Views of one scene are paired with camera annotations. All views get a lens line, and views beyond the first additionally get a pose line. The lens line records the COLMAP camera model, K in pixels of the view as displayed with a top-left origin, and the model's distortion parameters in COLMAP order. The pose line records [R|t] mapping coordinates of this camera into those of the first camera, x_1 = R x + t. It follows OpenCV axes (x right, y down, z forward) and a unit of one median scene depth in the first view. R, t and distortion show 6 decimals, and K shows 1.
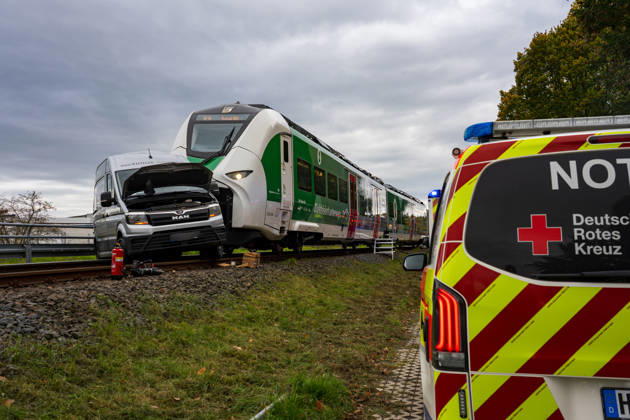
lens RADIAL K [[699.3, 0, 314.0], [0, 699.3, 224.3], [0, 0, 1]] dist [0.049851, 0.010390]
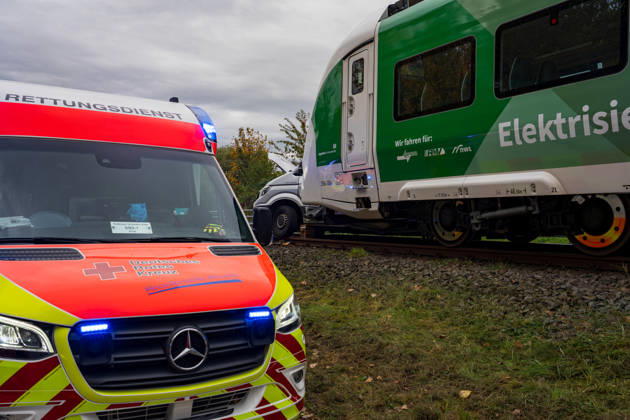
lens RADIAL K [[552.9, 0, 307.2], [0, 552.9, 208.4], [0, 0, 1]] dist [0.006015, 0.015700]
pose [[-0.715591, -0.005282, -0.698500, 0.359016], [0.025328, 0.999118, -0.033502, 0.030843], [0.698061, -0.041665, -0.714825, 1.413275]]
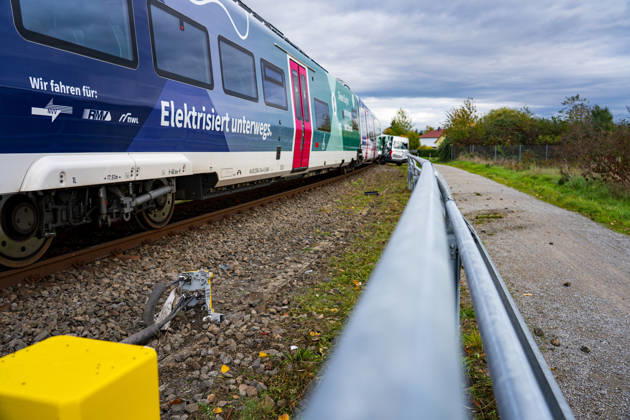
lens RADIAL K [[512.7, 0, 322.6], [0, 512.7, 202.4], [0, 0, 1]] dist [-0.035495, 0.009374]
pose [[0.998481, -0.053342, 0.013766, 0.099596], [0.051263, 0.991154, 0.122419, -0.006010], [-0.020174, -0.121527, 0.992383, 0.895577]]
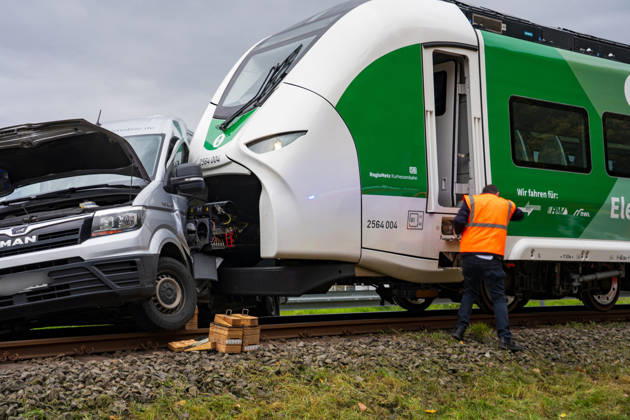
lens RADIAL K [[944.7, 0, 315.0], [0, 944.7, 210.0], [0, 0, 1]] dist [0.261496, 0.044004]
pose [[0.800203, -0.064847, -0.596213, 0.266414], [0.035135, 0.997499, -0.061336, 0.011666], [0.598699, 0.028134, 0.800480, 0.495740]]
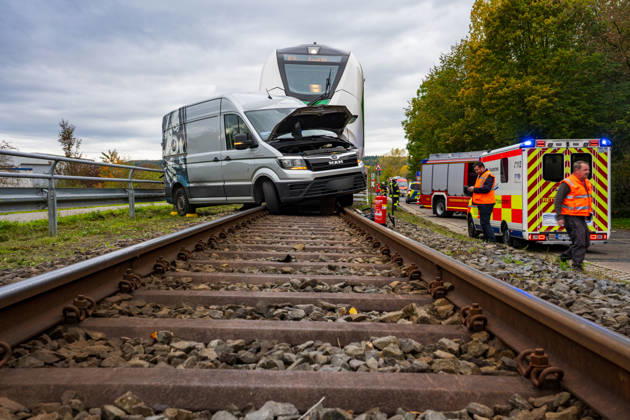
lens RADIAL K [[675.4, 0, 315.0], [0, 675.4, 210.0], [0, 0, 1]] dist [0.084896, 0.019390]
pose [[0.977010, 0.004759, 0.213141, -0.331631], [-0.017246, 0.998239, 0.056764, 0.002169], [-0.212495, -0.059135, 0.975371, 0.084801]]
